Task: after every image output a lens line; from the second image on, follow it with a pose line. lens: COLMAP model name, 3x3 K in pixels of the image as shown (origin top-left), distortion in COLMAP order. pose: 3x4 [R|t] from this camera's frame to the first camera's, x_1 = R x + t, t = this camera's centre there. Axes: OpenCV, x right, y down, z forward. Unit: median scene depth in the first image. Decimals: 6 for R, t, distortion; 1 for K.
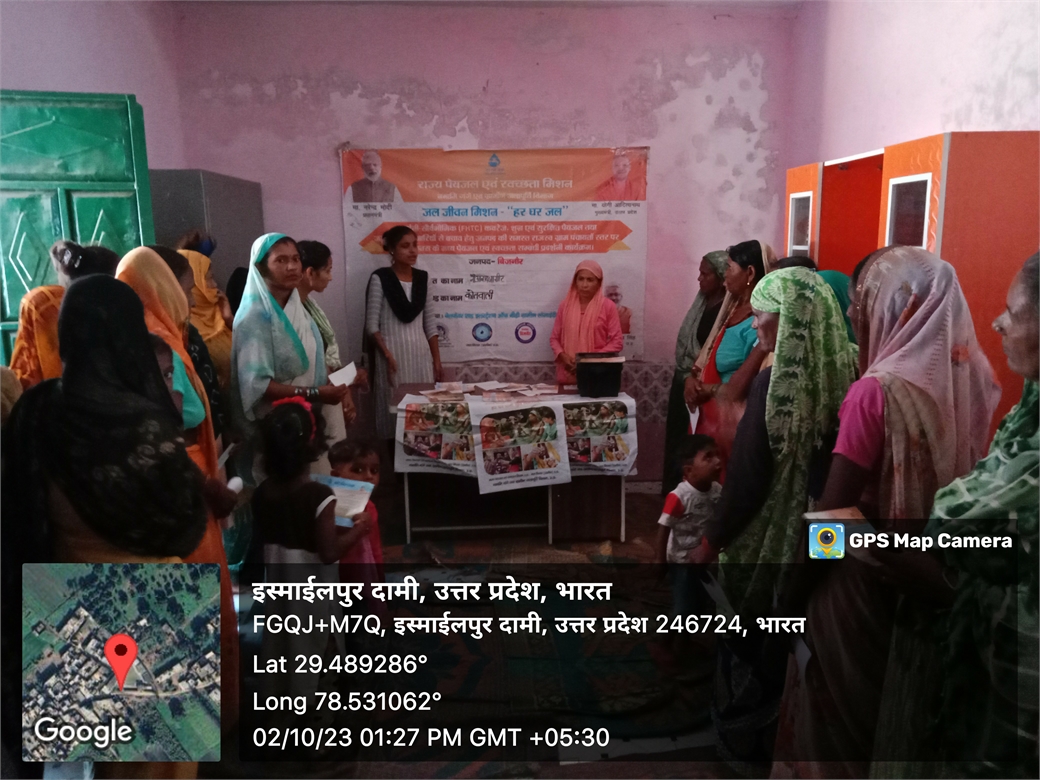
lens RADIAL K [[780.4, 0, 517.7], [0, 780.4, 375.9], [0, 0, 1]] dist [0.028719, -0.033309]
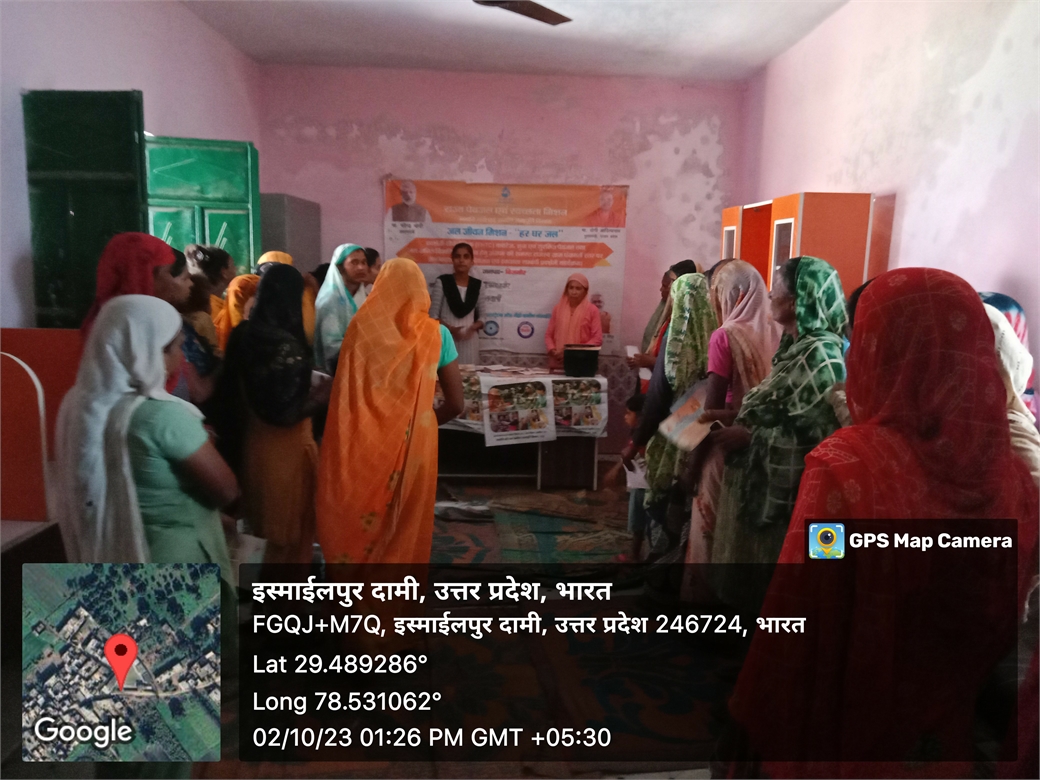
lens RADIAL K [[777.4, 0, 520.0], [0, 777.4, 390.0], [0, 0, 1]] dist [-0.000184, -0.000670]
pose [[0.999410, 0.034314, -0.001381, 0.006687], [-0.034323, 0.999390, -0.006498, 0.059107], [0.001157, 0.006541, 0.999978, -0.292050]]
